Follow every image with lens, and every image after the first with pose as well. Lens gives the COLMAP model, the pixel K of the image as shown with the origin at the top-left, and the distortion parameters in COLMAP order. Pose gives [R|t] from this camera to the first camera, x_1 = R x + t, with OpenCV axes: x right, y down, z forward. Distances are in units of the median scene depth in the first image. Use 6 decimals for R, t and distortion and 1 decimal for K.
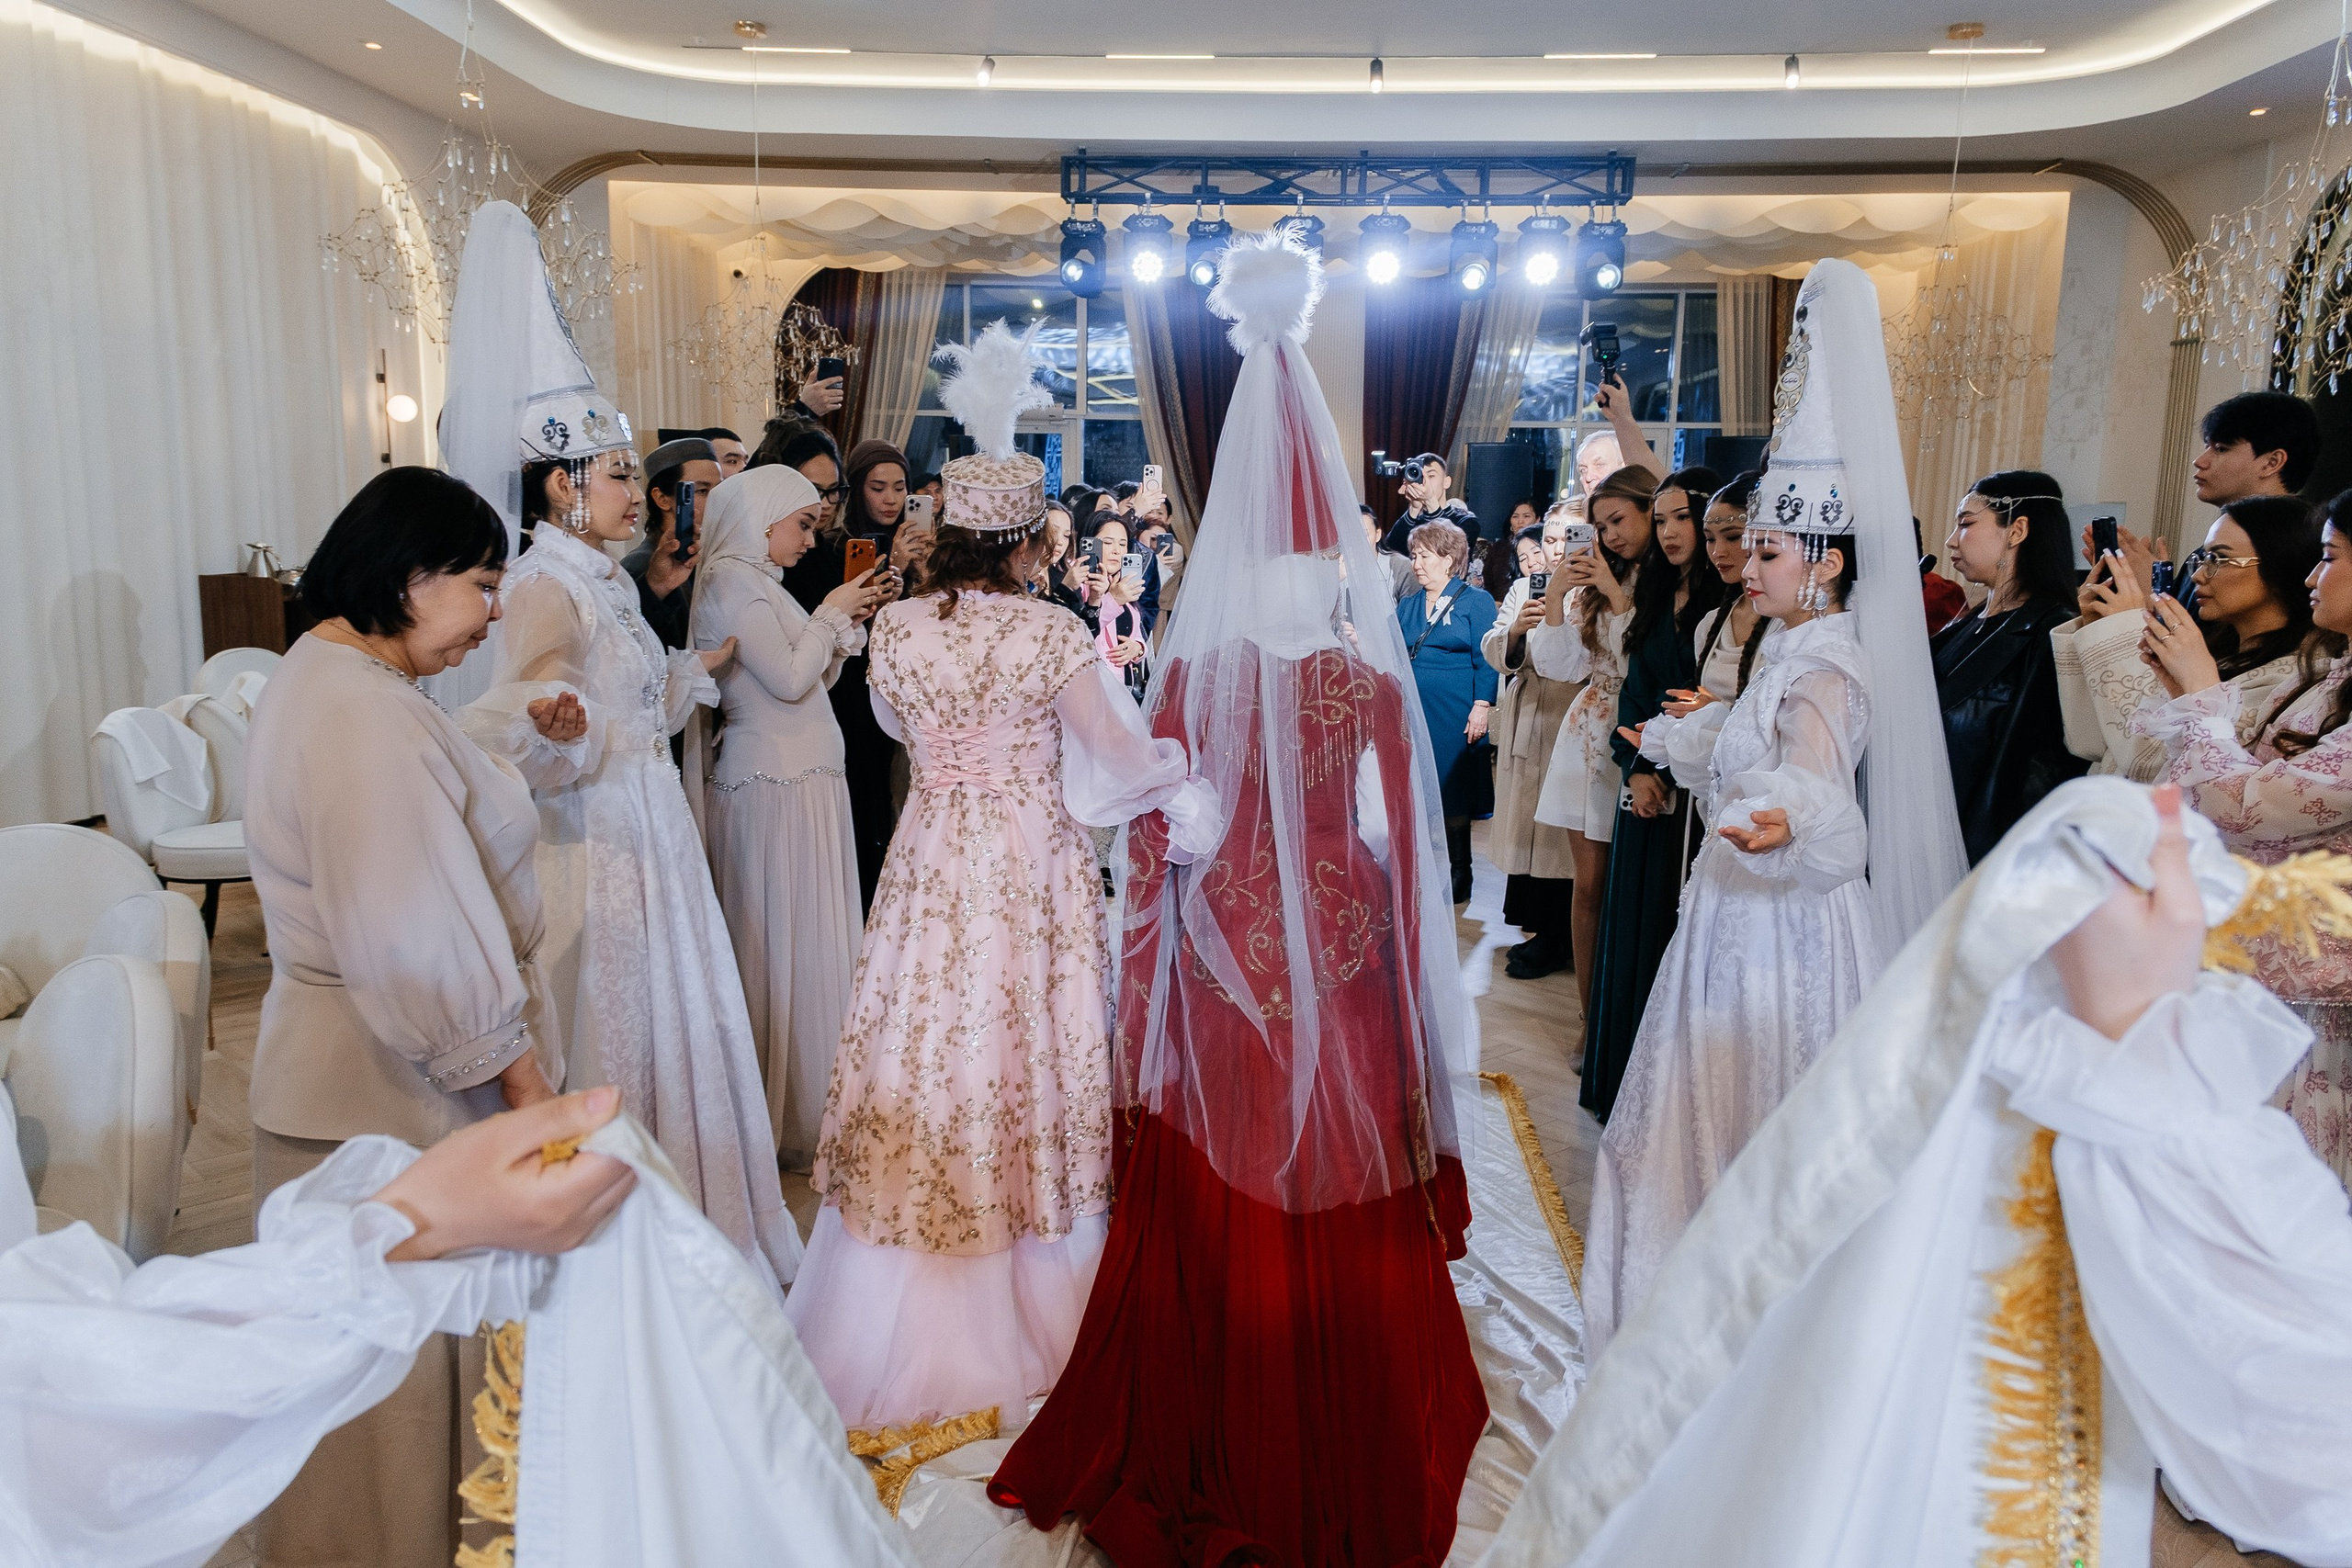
lens RADIAL K [[1793.4, 0, 1163.4], [0, 1793.4, 794.8], [0, 0, 1]] dist [0.005087, 0.000609]
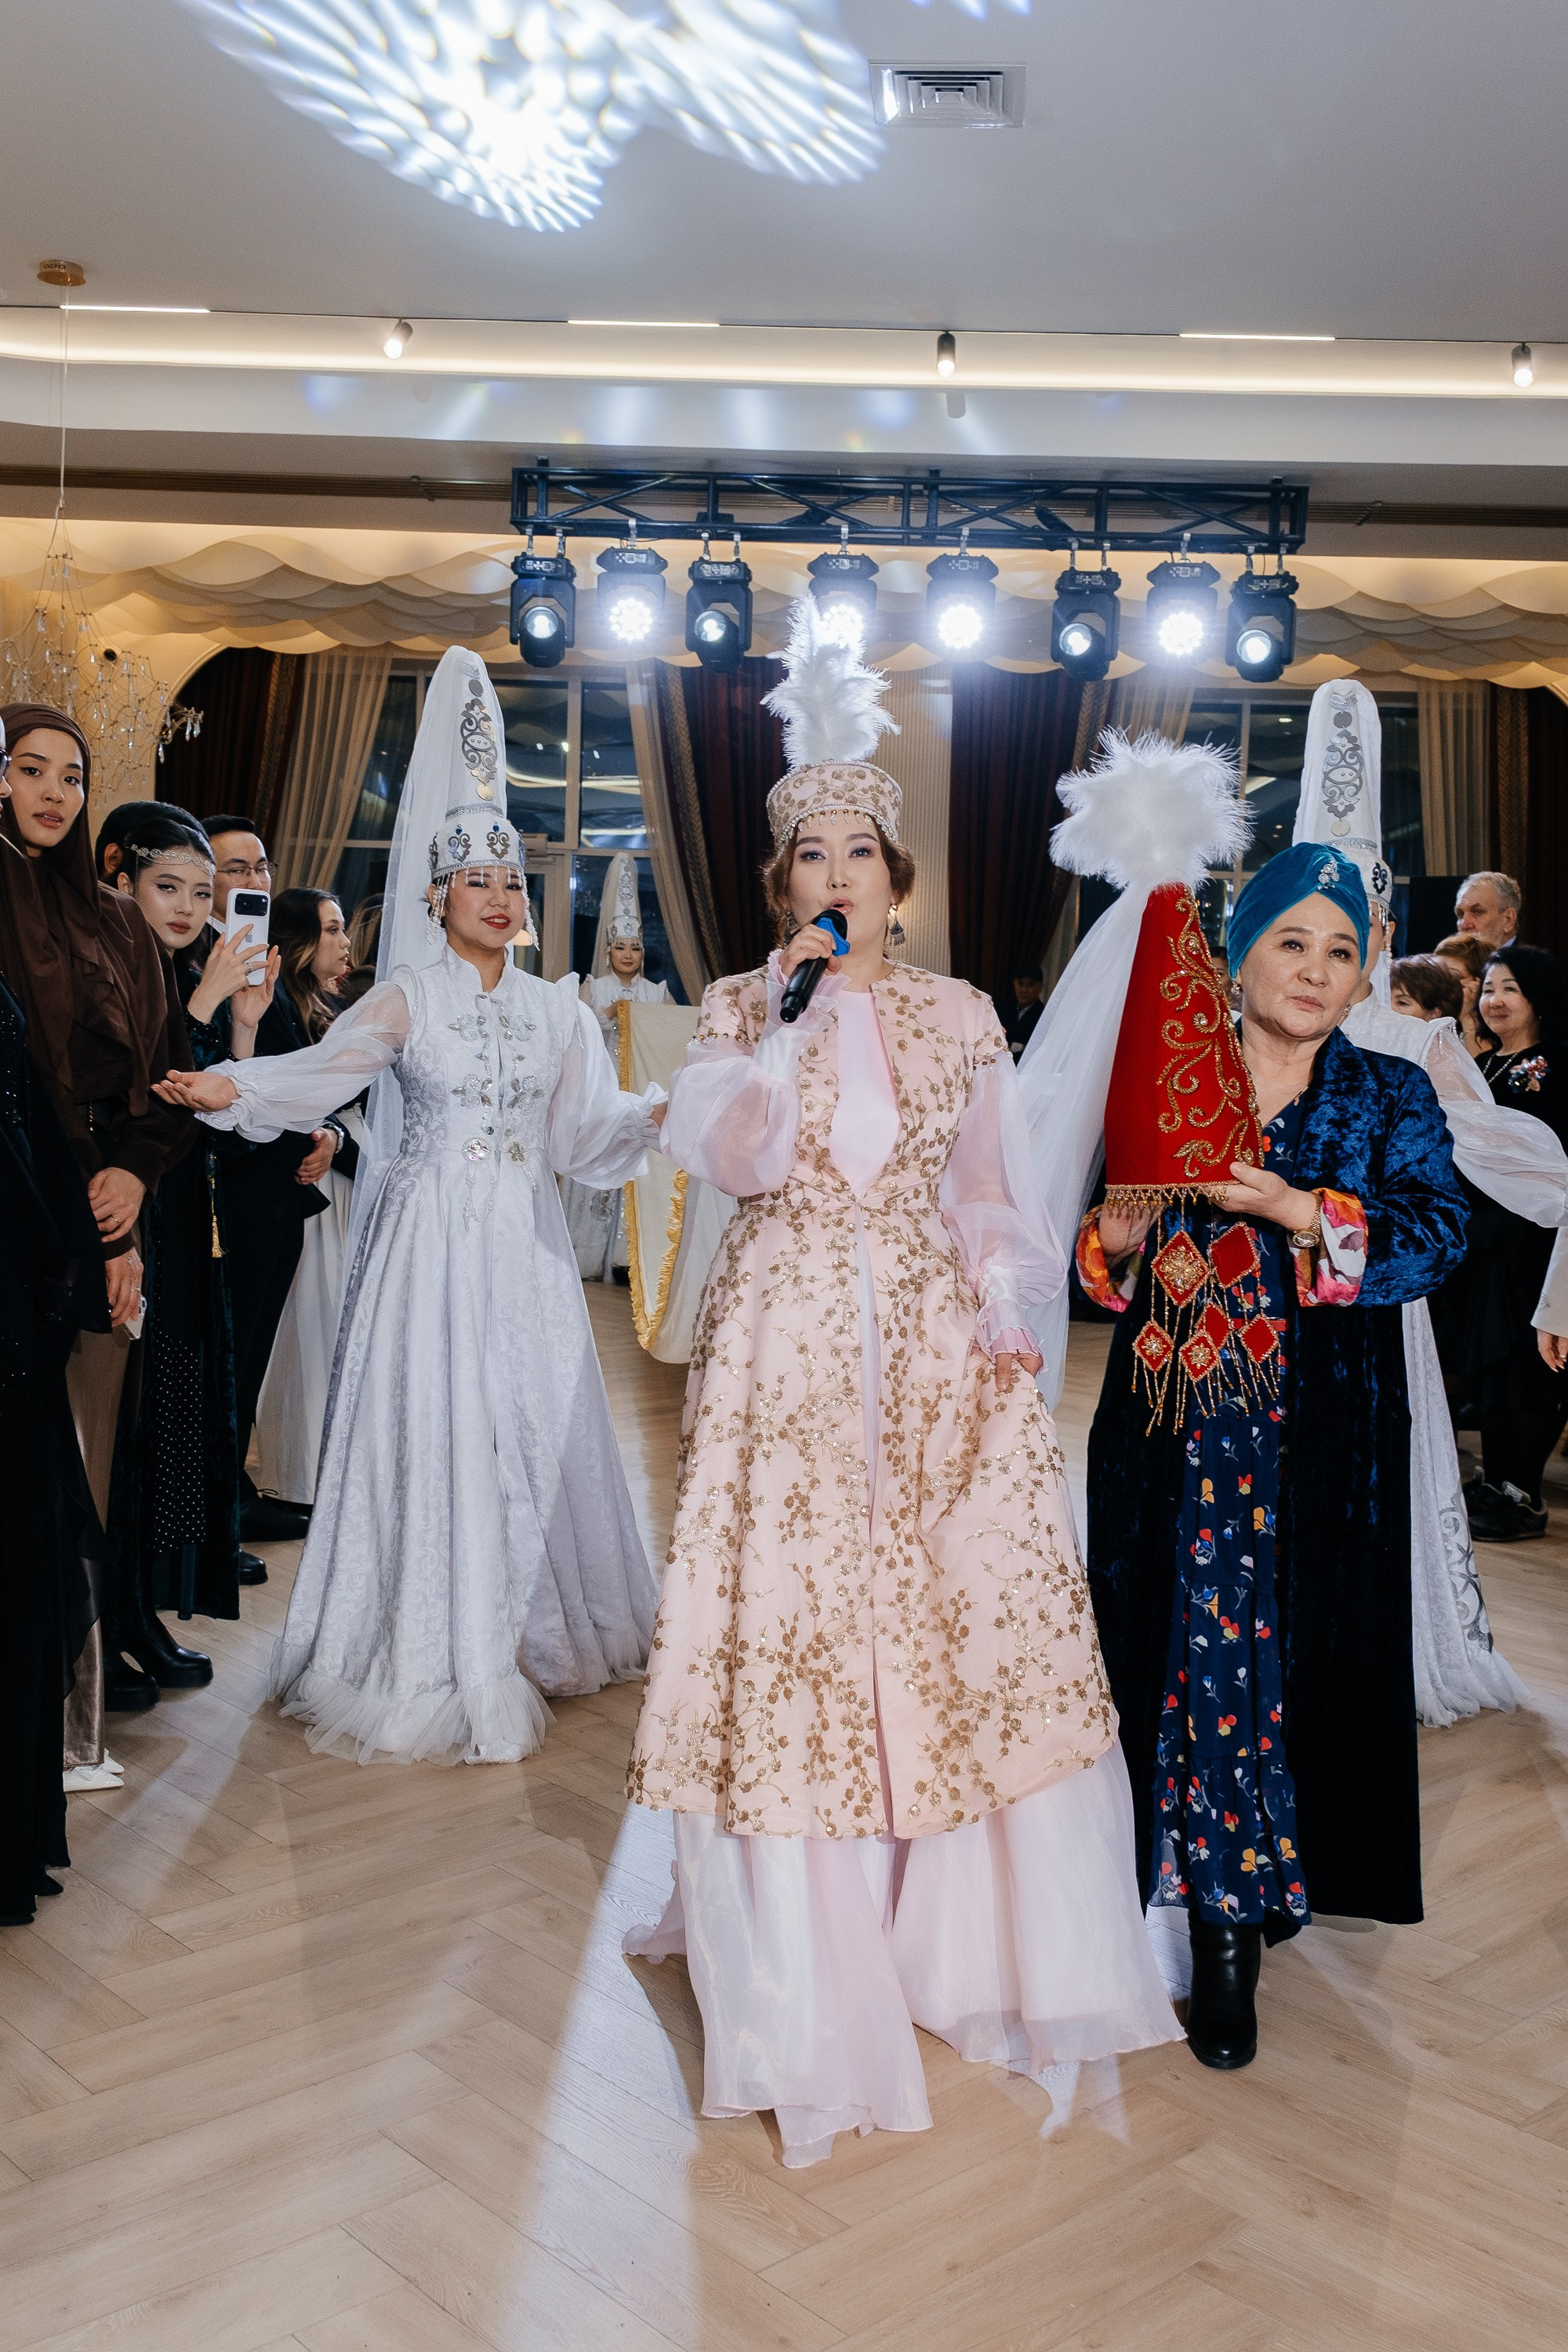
lens RADIAL K [[2301.3, 0, 790.1], [0, 2301.3, 1164.2], [0, 0, 1]] dist [-0.023833, 0.000000]
pose [[0.999423, 0.014661, 0.030641, 0.029286], [-0.011877, 0.995950, -0.089126, 0.000820], [-0.031824, 0.088711, 0.995549, 0.108111]]
